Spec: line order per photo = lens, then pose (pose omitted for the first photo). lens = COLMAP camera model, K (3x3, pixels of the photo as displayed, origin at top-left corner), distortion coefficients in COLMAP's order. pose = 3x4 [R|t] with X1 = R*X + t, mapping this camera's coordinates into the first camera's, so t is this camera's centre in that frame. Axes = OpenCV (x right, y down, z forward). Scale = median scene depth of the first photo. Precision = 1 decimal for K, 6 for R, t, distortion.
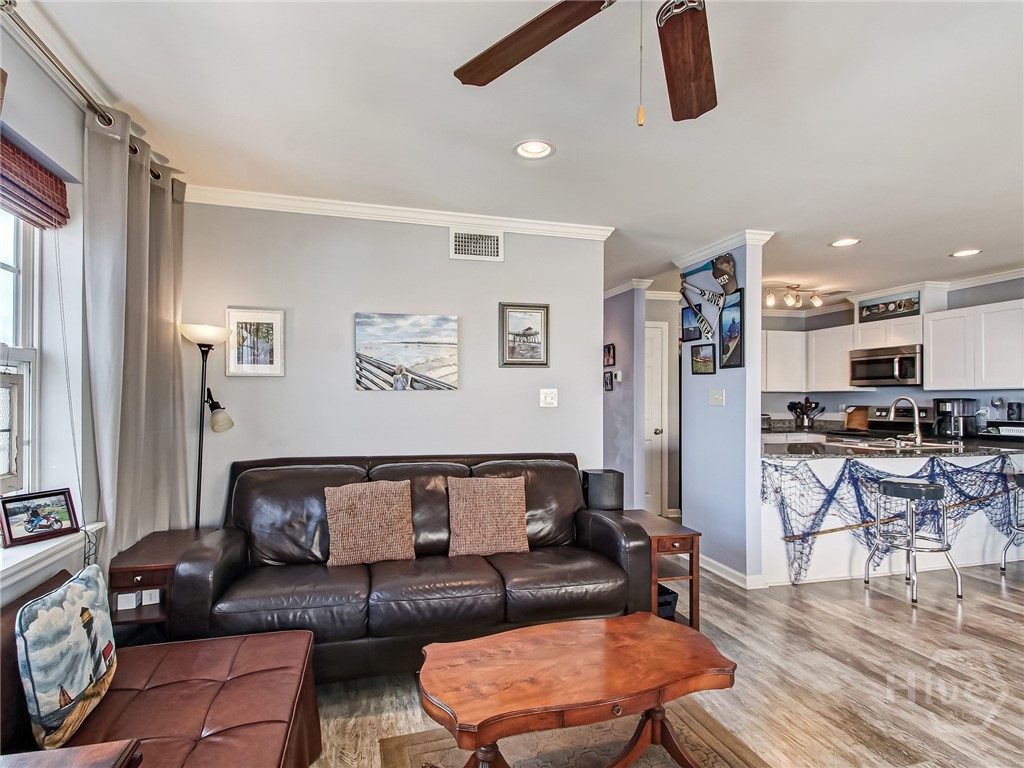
lens RADIAL K [[533.9, 0, 494.4], [0, 533.9, 395.9], [0, 0, 1]] dist [0.028746, -0.016184]
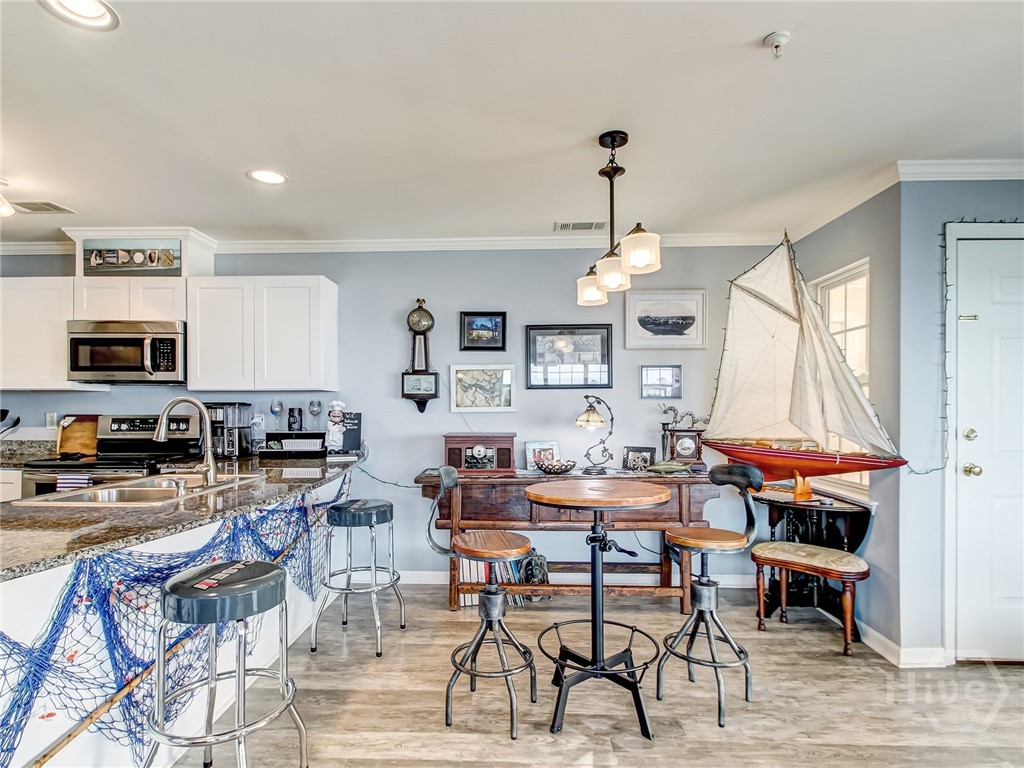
lens RADIAL K [[548.1, 0, 508.6], [0, 548.1, 409.3], [0, 0, 1]] dist [0.015618, -0.001951]
pose [[0.289393, -0.003786, 0.957203, 0.264725], [-0.006426, 0.999962, 0.005898, 0.006897], [-0.957189, -0.007858, 0.289357, 0.435210]]
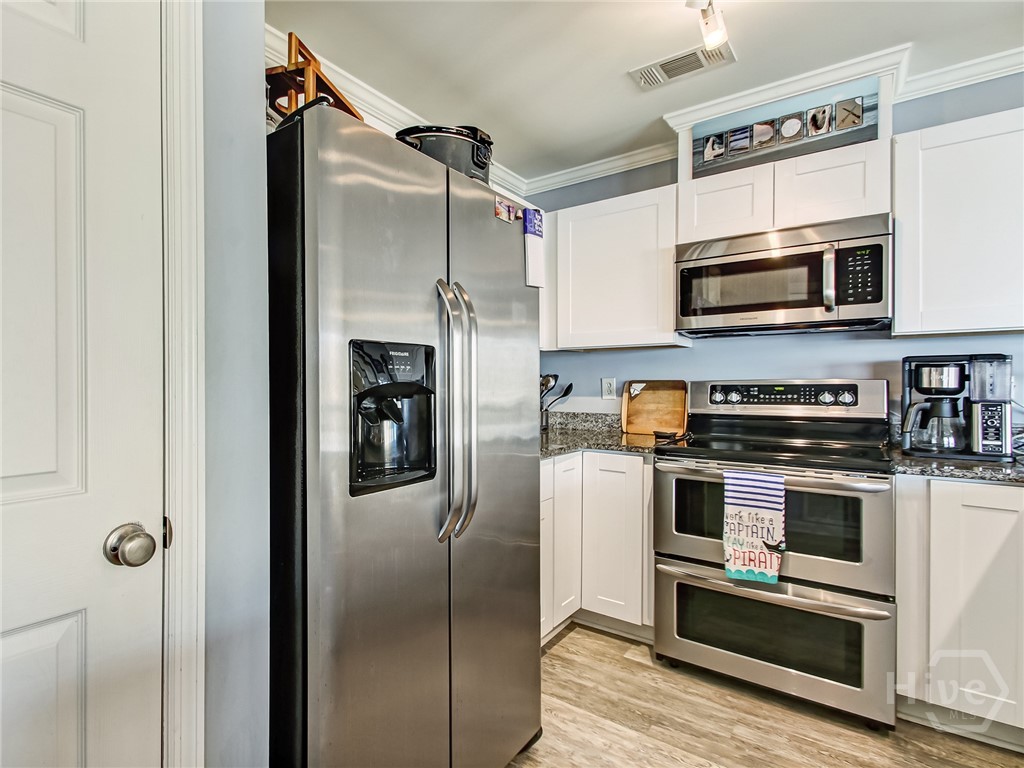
lens RADIAL K [[532.6, 0, 428.8], [0, 532.6, 385.0], [0, 0, 1]] dist [0.022763, -0.013772]
pose [[0.805431, -0.007633, 0.592640, 0.314585], [0.001883, 0.999945, 0.010320, 0.021483], [-0.592686, -0.007196, 0.805401, 0.920000]]
